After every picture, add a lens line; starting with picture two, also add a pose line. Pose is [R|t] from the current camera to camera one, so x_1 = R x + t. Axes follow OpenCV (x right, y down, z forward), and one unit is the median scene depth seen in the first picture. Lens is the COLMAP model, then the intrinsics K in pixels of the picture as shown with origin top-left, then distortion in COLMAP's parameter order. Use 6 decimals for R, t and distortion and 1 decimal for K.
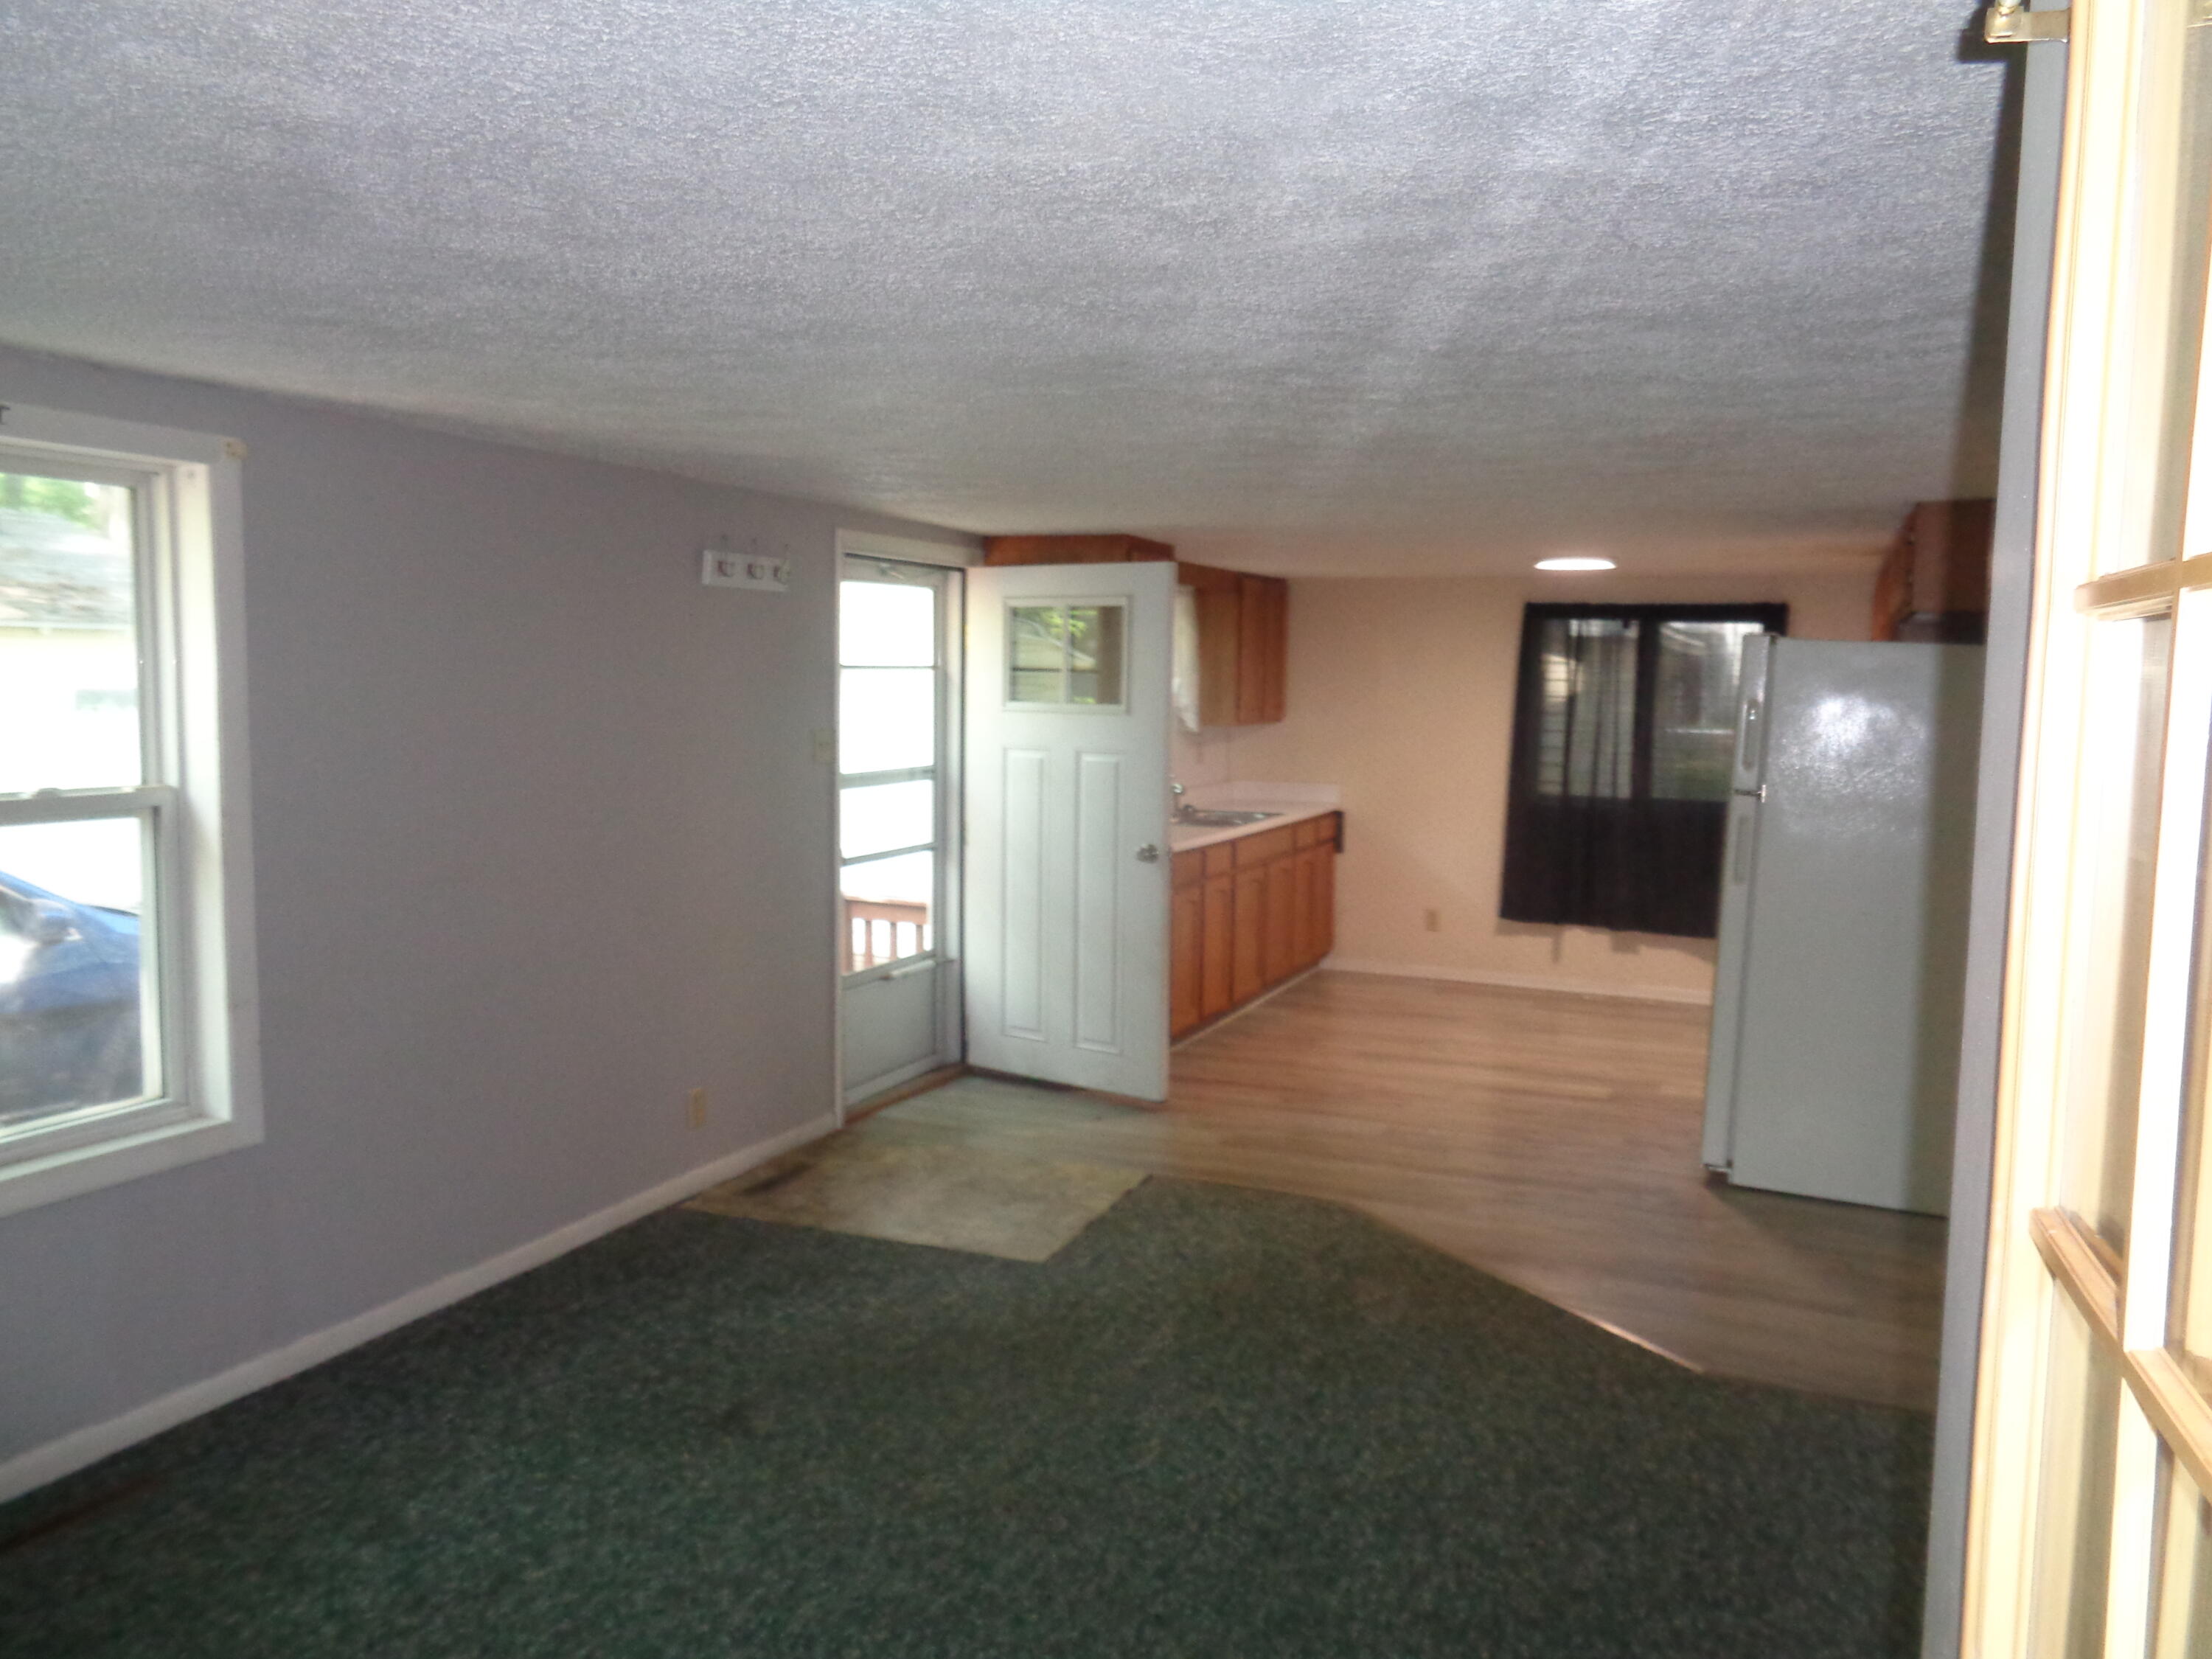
lens RADIAL K [[1650.2, 0, 1111.6], [0, 1650.2, 829.0], [0, 0, 1]] dist [-0.008546, 0.013209]
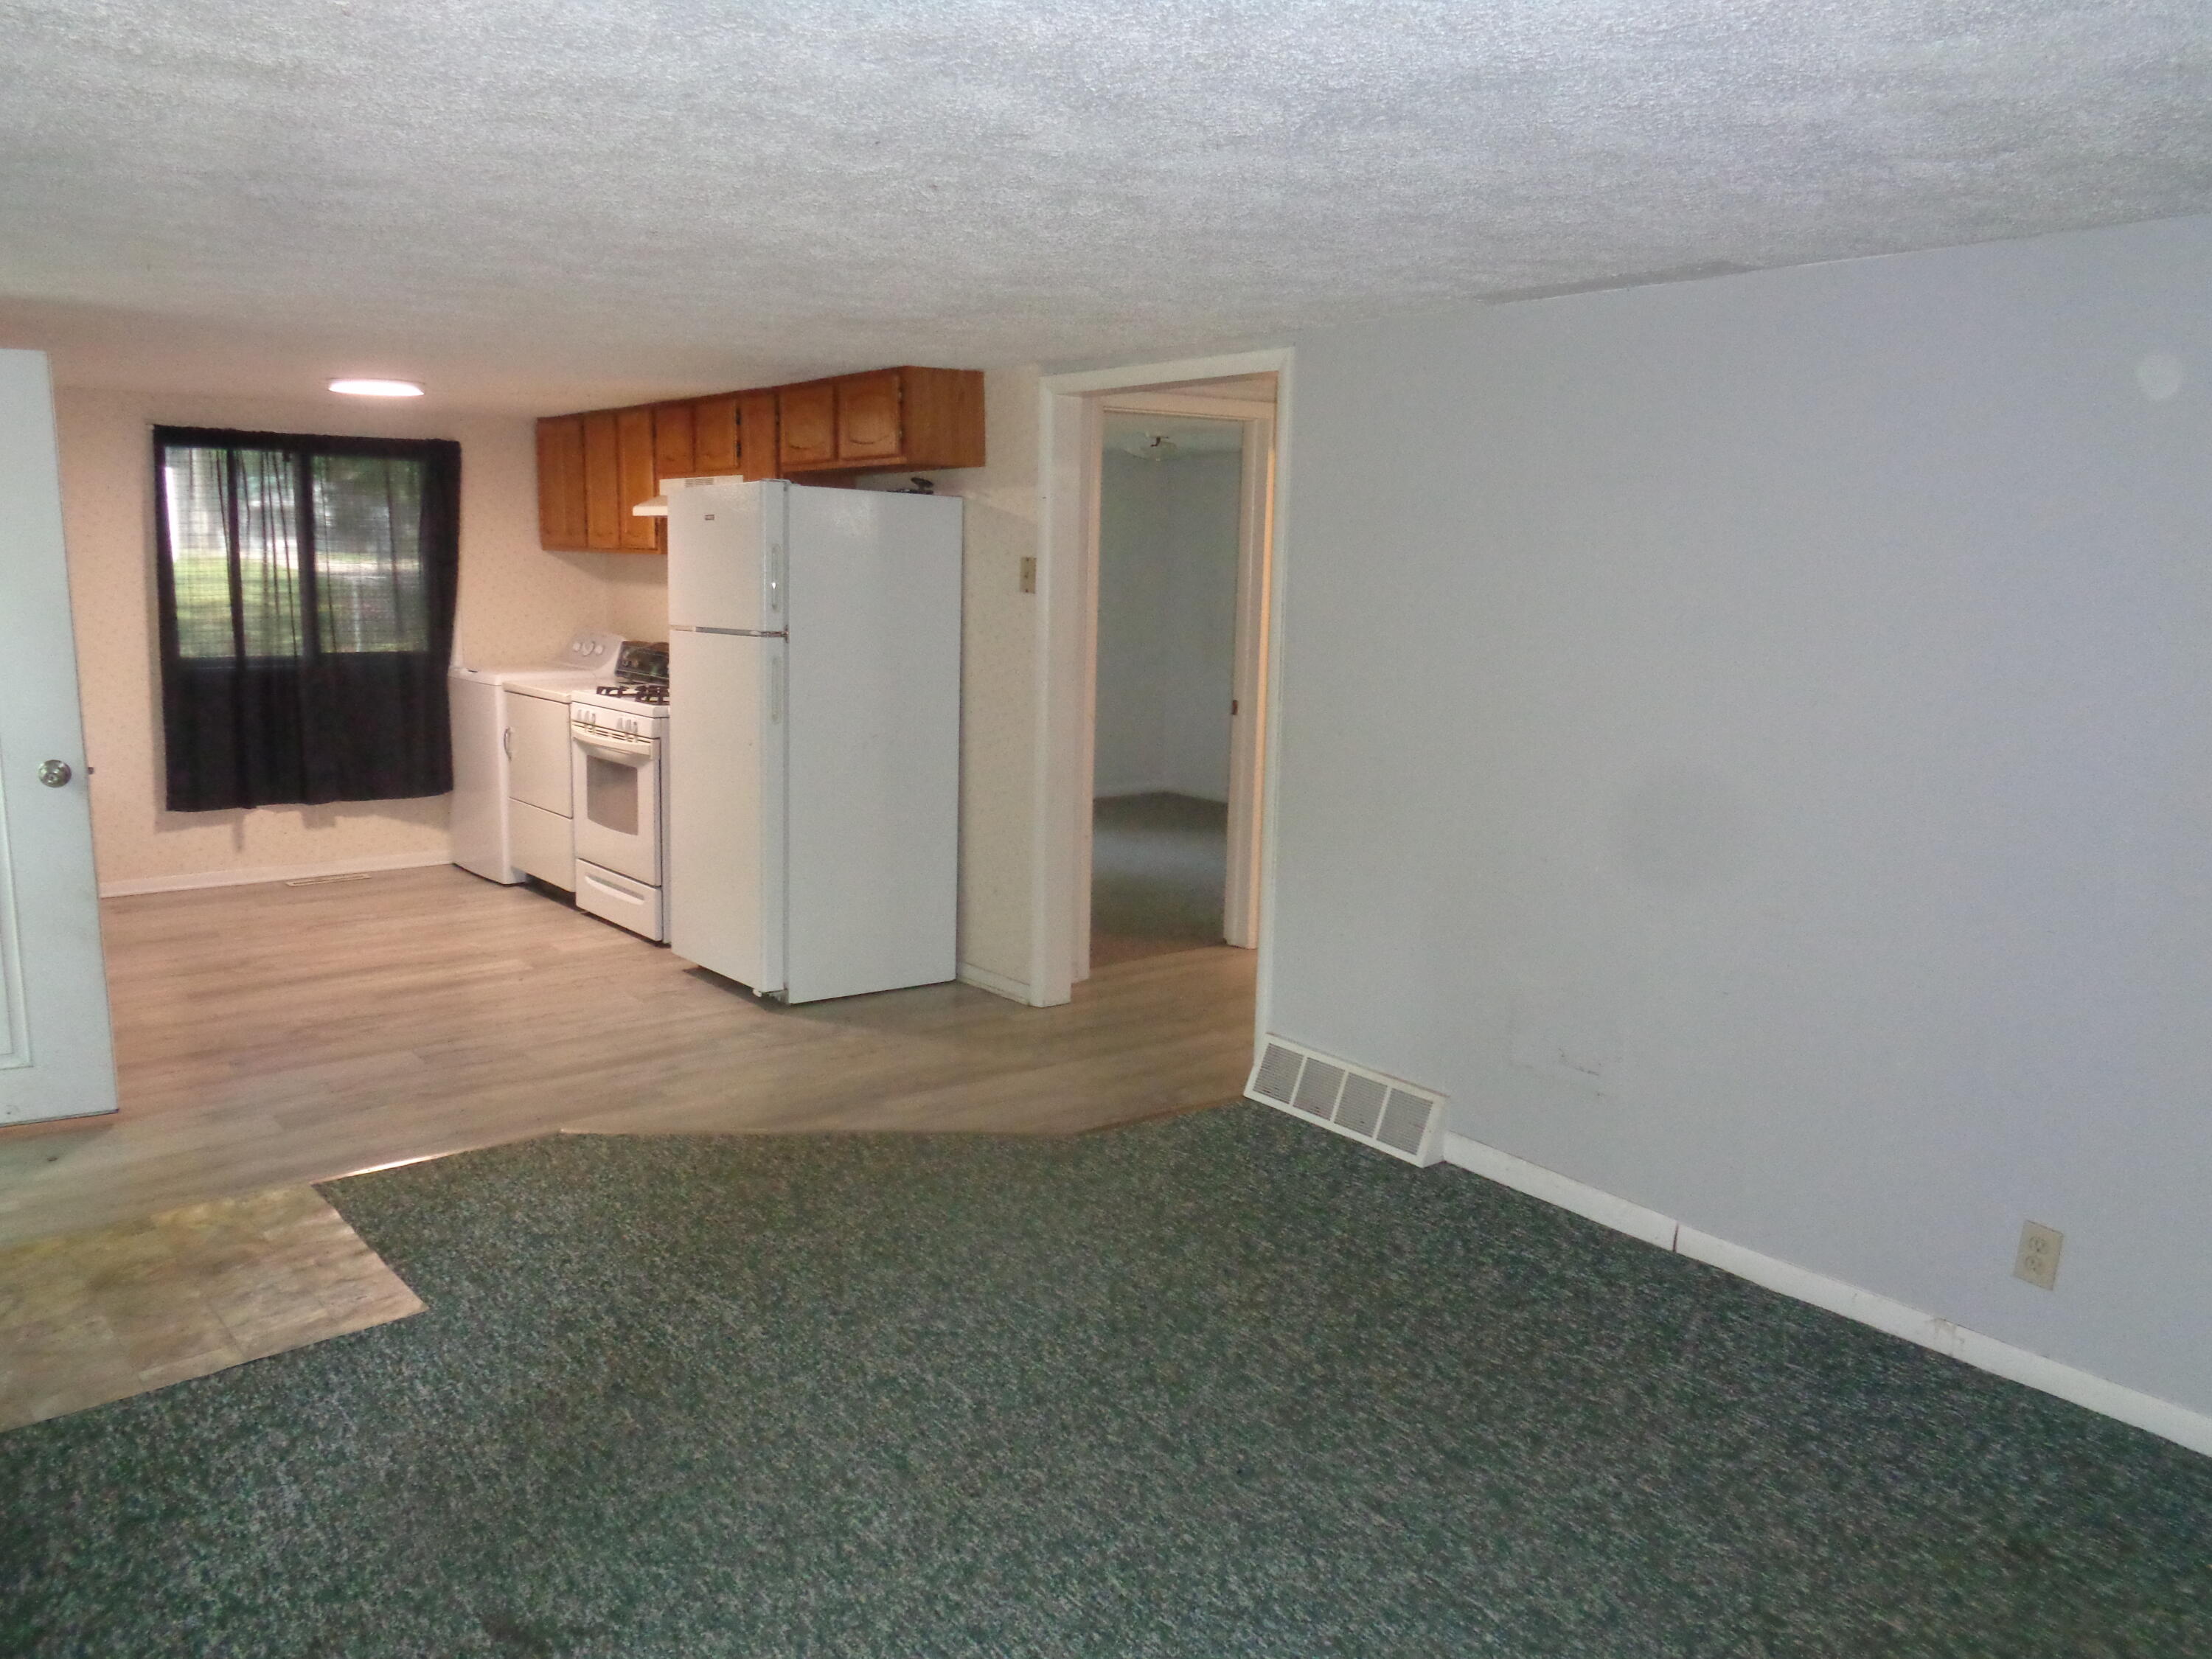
lens RADIAL K [[1650.2, 0, 1113.2], [0, 1650.2, 836.9], [0, 0, 1]] dist [-0.008546, 0.013209]
pose [[0.470489, -0.163746, 0.867080, -0.447038], [0.073268, 0.986488, 0.146540, -0.033585], [-0.879359, -0.005416, 0.476129, 0.318764]]
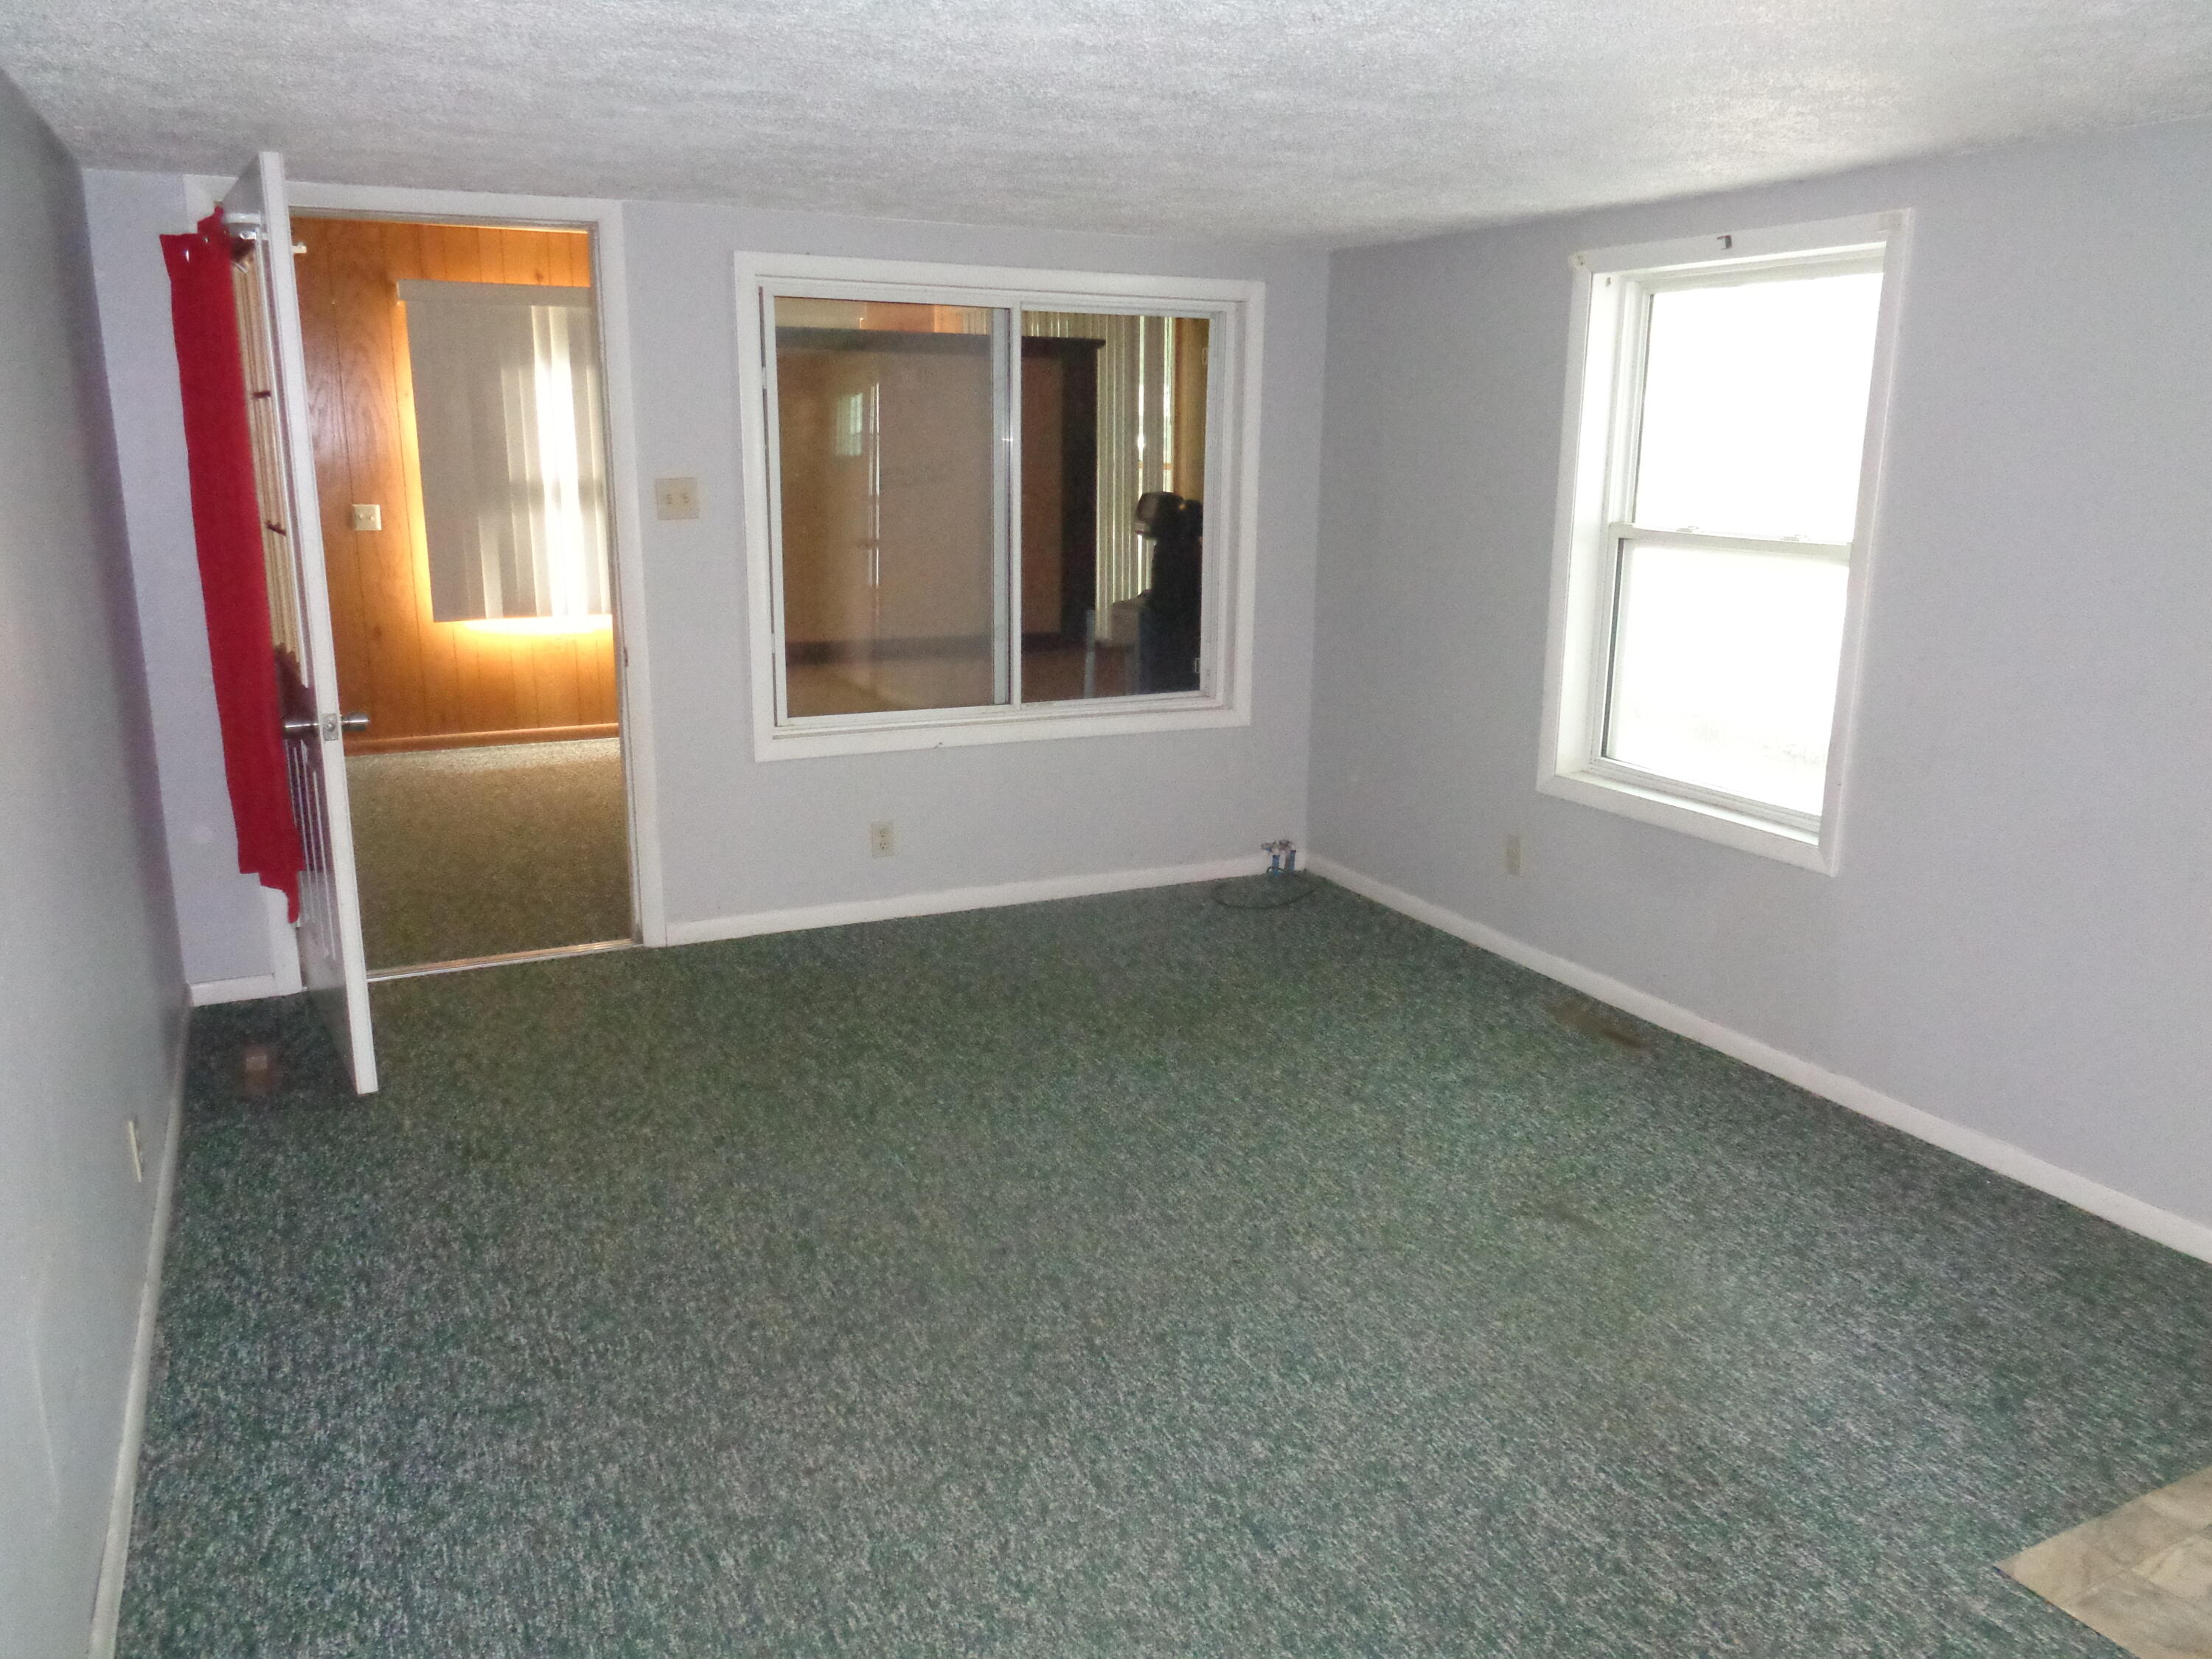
lens RADIAL K [[1650.2, 0, 1106.0], [0, 1650.2, 830.1], [0, 0, 1]] dist [-0.008546, 0.013209]
pose [[-0.647935, 0.154152, -0.745934, 0.431632], [-0.090330, 0.956846, 0.276201, -0.069809], [0.756320, 0.246340, -0.606049, 0.911181]]
